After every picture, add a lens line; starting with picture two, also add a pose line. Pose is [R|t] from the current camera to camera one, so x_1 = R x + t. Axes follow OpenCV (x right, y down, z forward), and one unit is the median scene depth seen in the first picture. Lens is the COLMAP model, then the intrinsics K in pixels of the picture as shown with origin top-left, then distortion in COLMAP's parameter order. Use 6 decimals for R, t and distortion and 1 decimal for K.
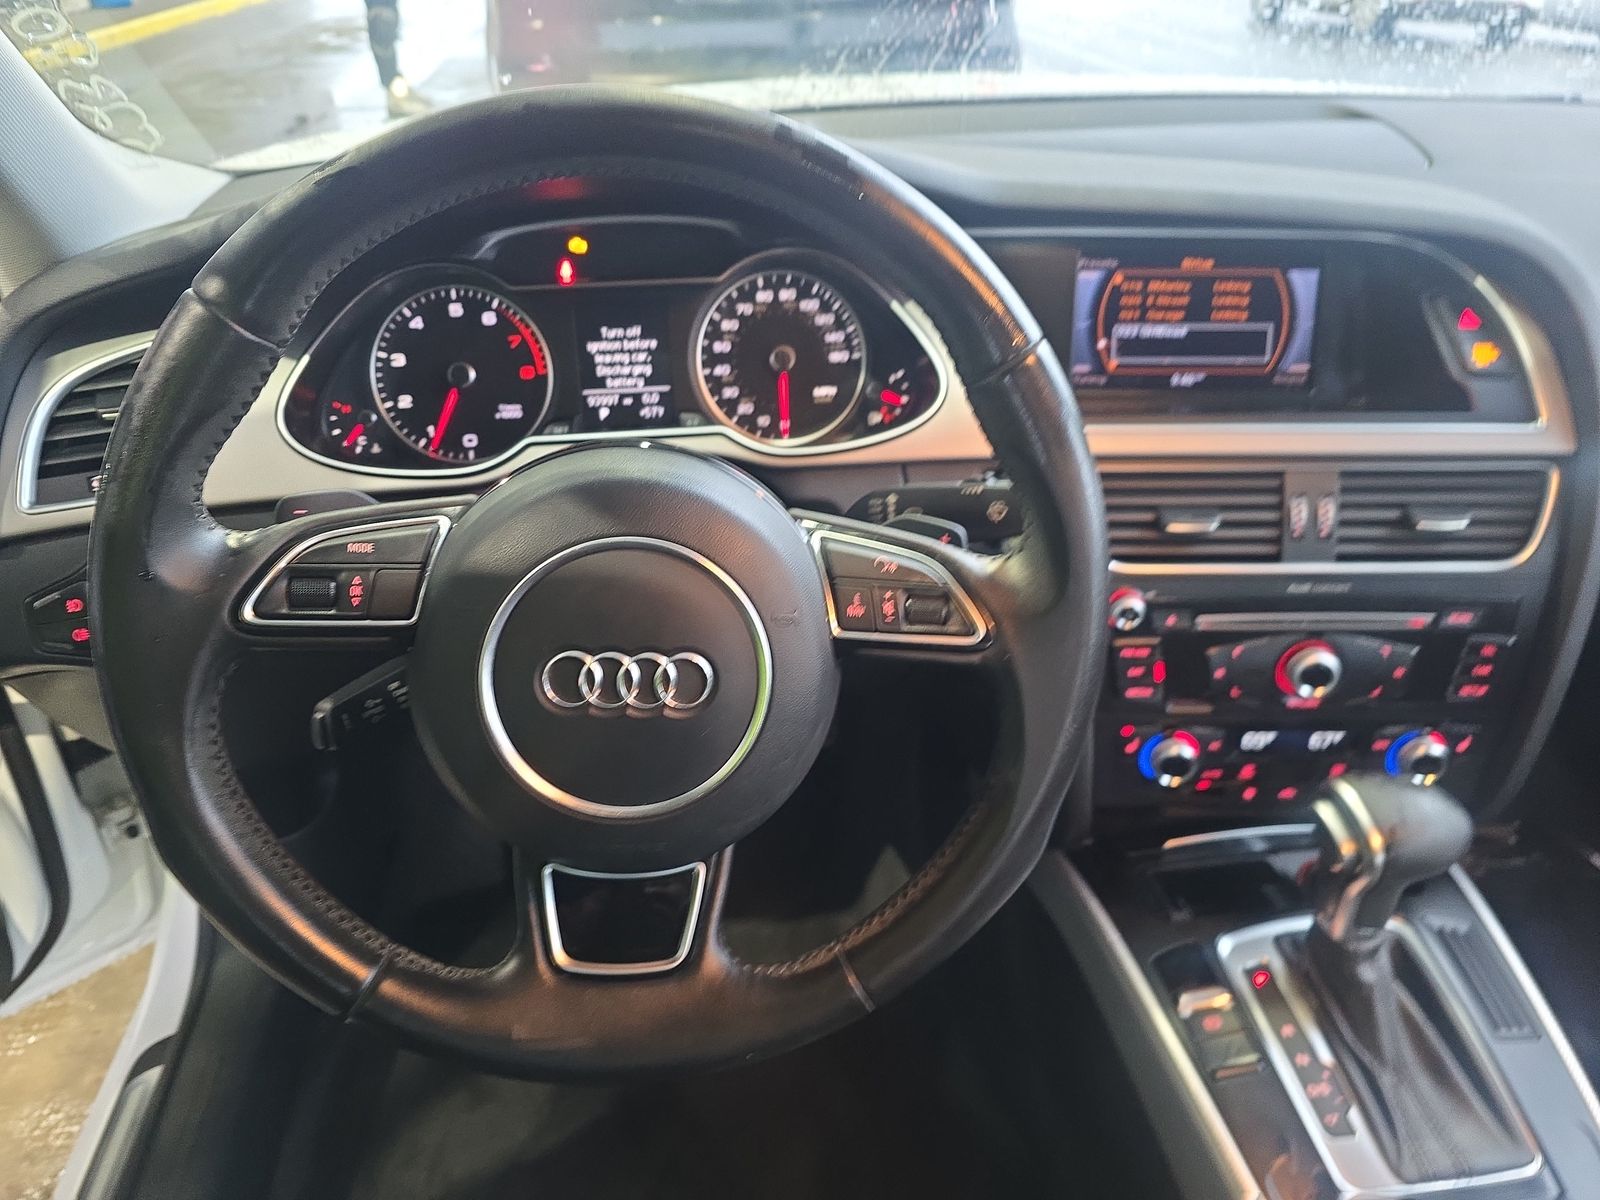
lens RADIAL K [[1106.9, 0, 792.8], [0, 1106.9, 605.1], [0, 0, 1]] dist [0.033457, -0.033392]
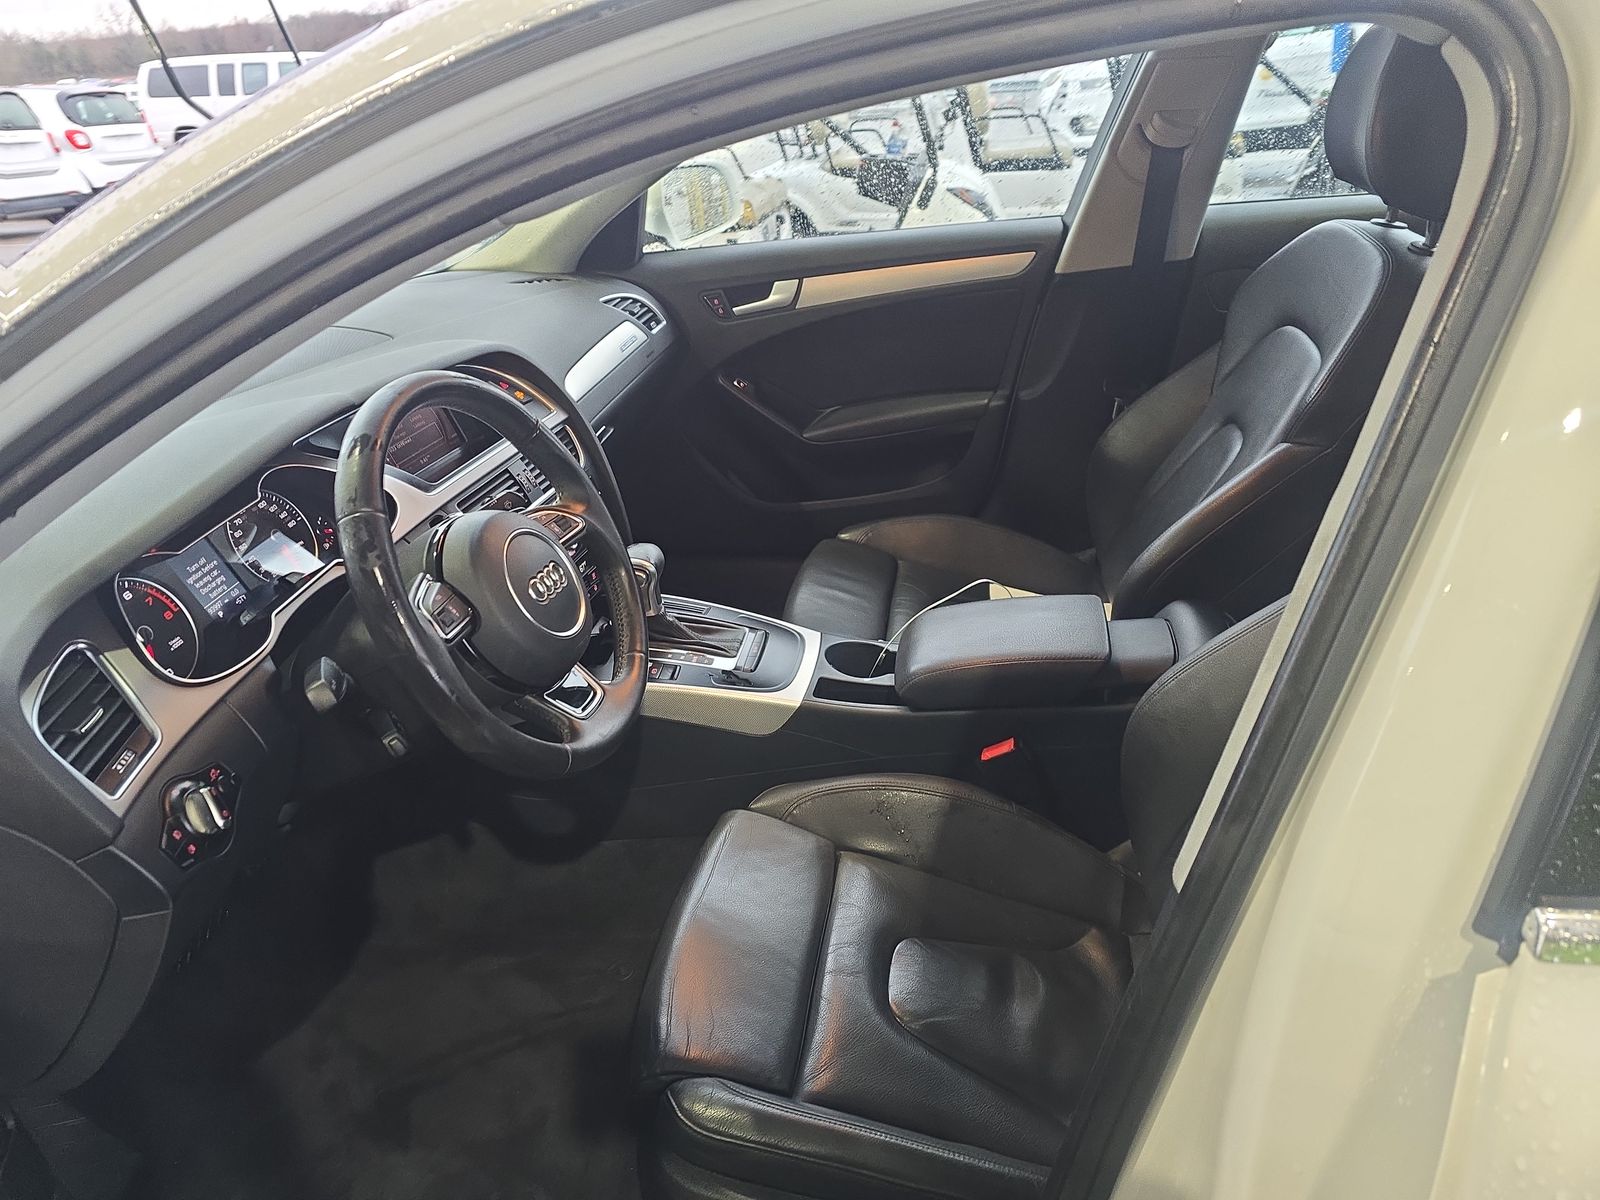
lens RADIAL K [[1060.2, 0, 798.6], [0, 1060.2, 614.0], [0, 0, 1]] dist [0.068392, -0.069816]
pose [[0.292258, -0.484732, 0.824390, -1.185289], [0.579863, 0.775311, 0.250304, -0.086233], [-0.760489, 0.404880, 0.507669, -0.354721]]
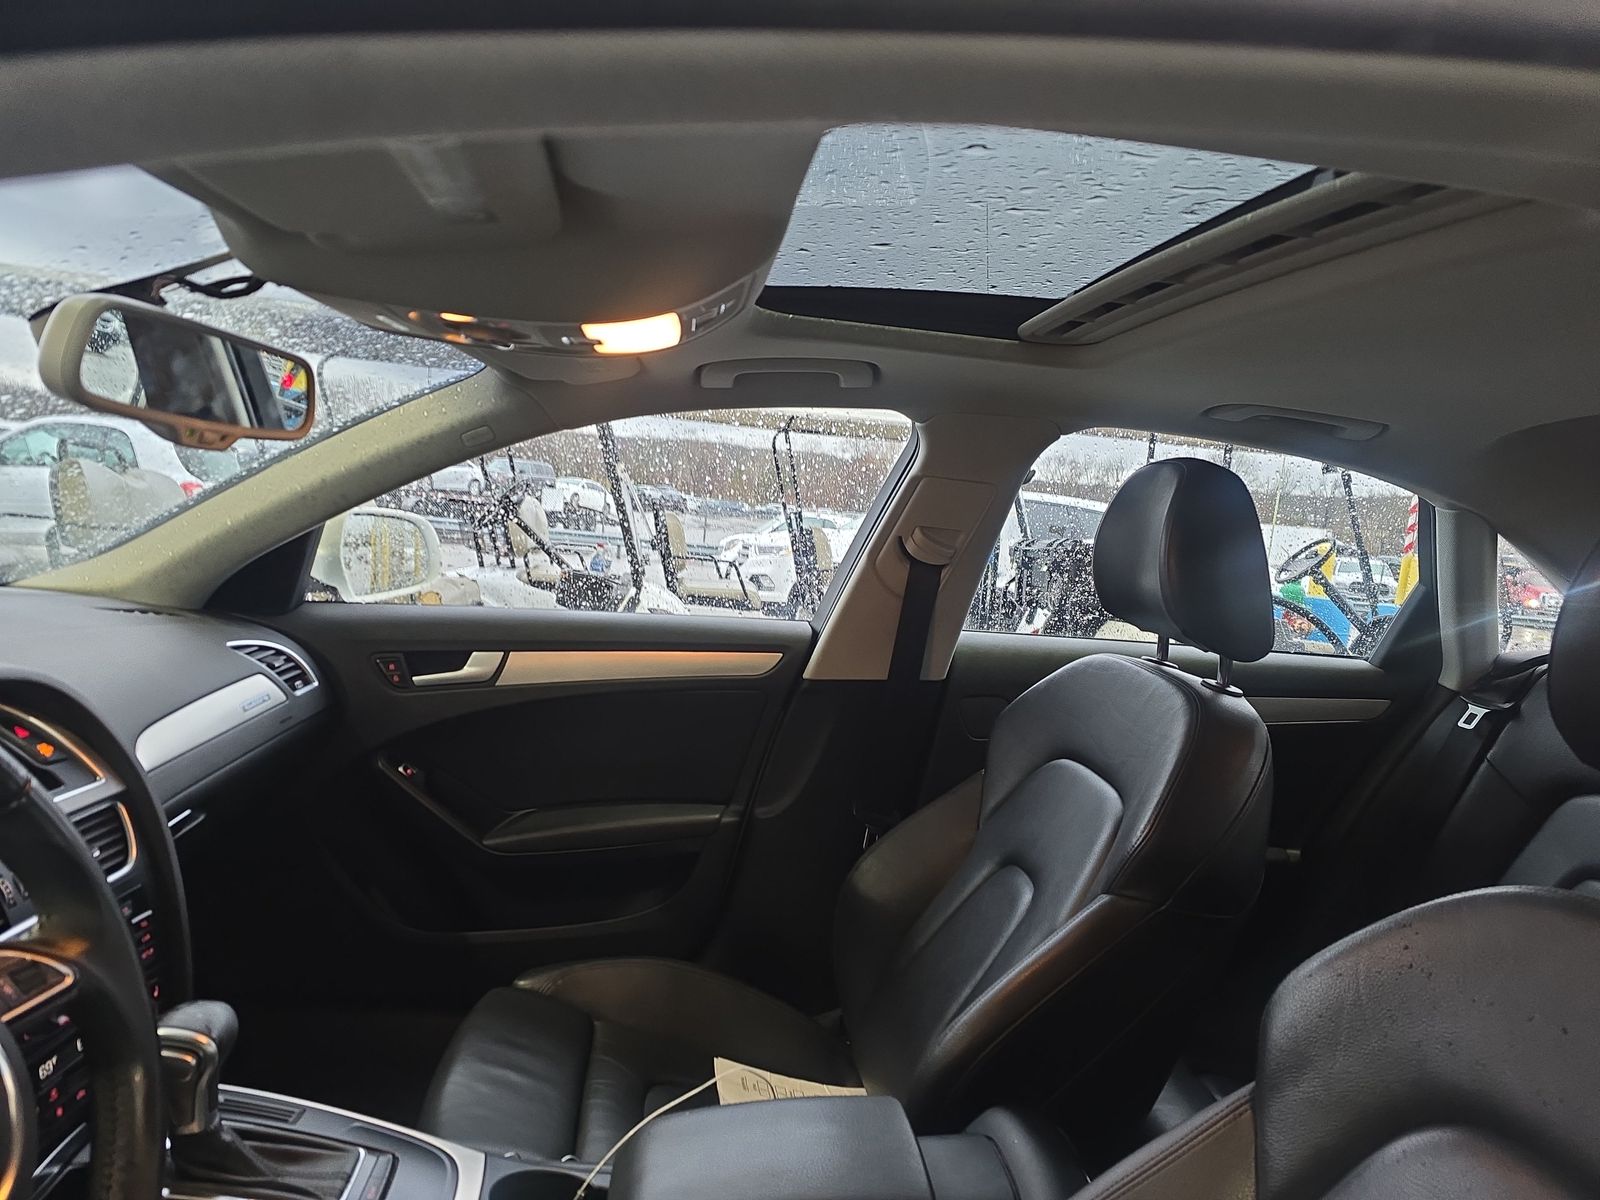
lens RADIAL K [[1060.2, 0, 798.6], [0, 1060.2, 614.0], [0, 0, 1]] dist [0.068392, -0.069816]
pose [[0.029795, -0.113768, 0.993060, -0.712470], [0.462944, 0.882091, 0.087165, -0.044044], [-0.885886, 0.457135, 0.078950, -0.073986]]
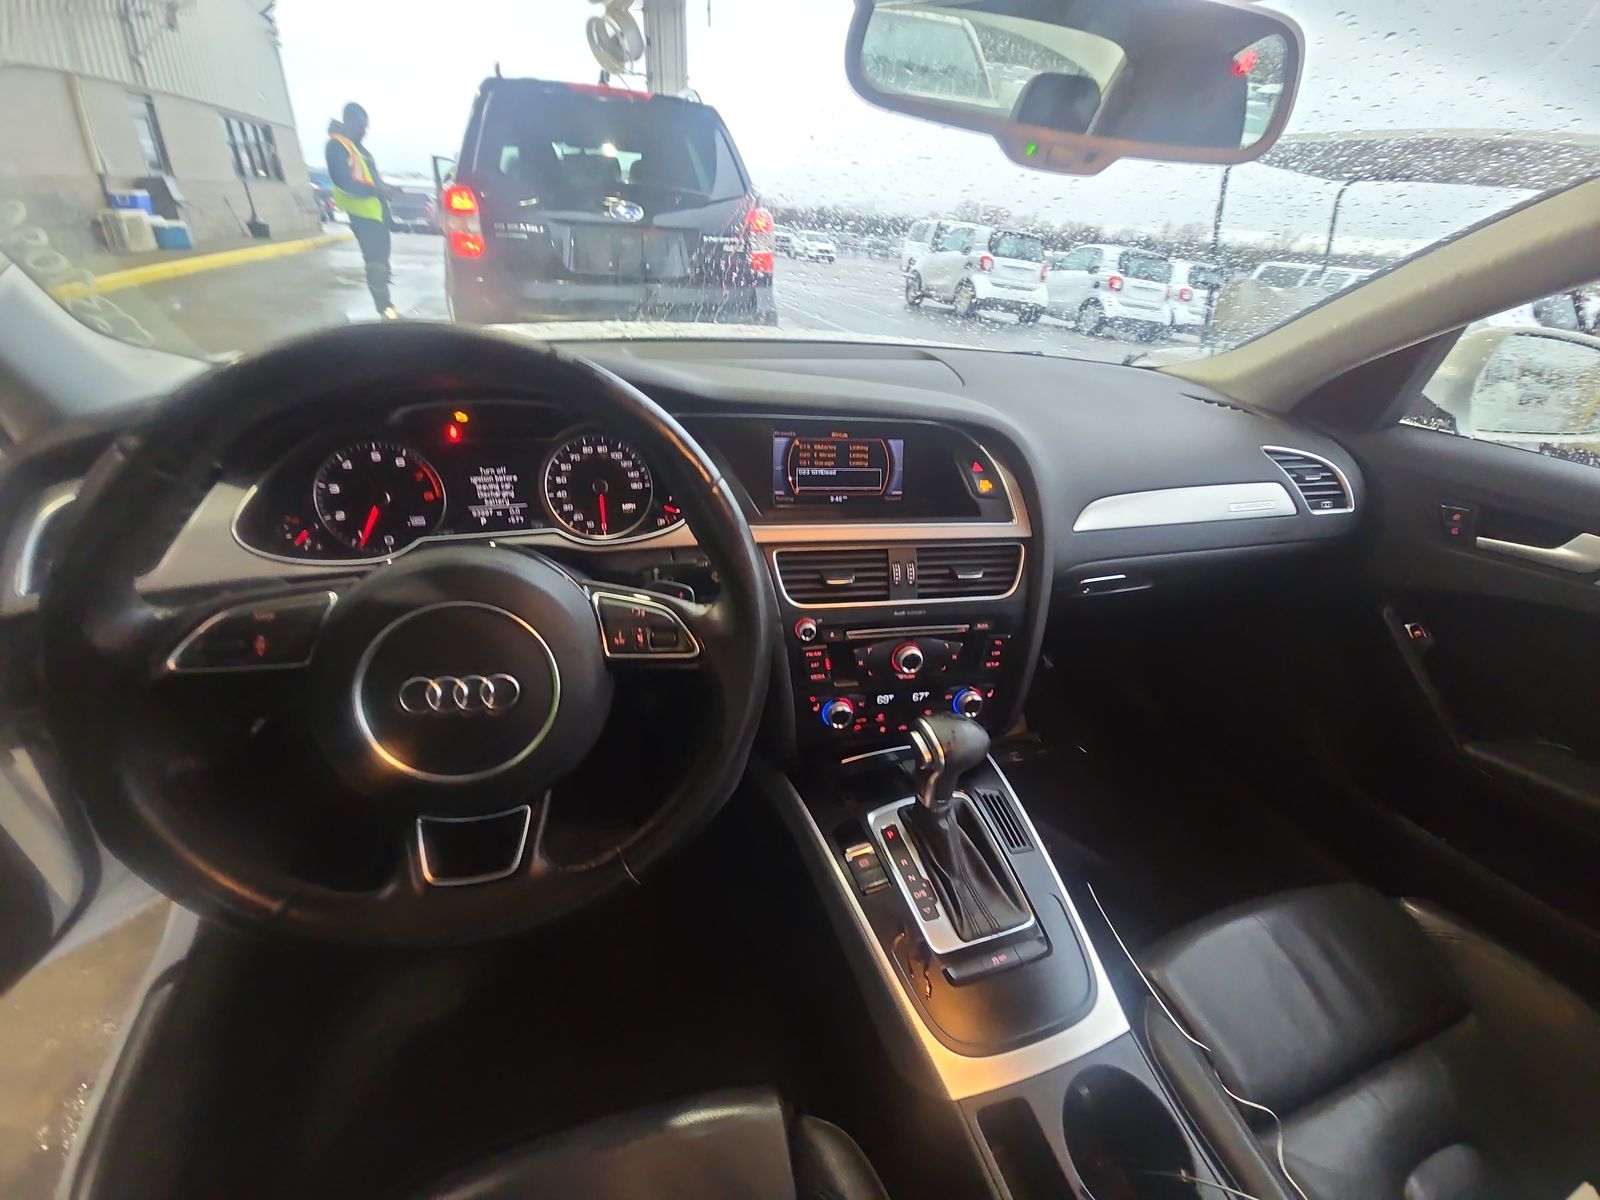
lens RADIAL K [[649.1, 0, 810.3], [0, 649.1, 599.0], [0, 0, 1]] dist [0.006373, -0.000031]
pose [[0.977090, -0.036995, 0.209588, 0.090492], [0.045891, 0.998233, -0.037739, -0.005261], [-0.207822, 0.046492, 0.977061, -0.001837]]
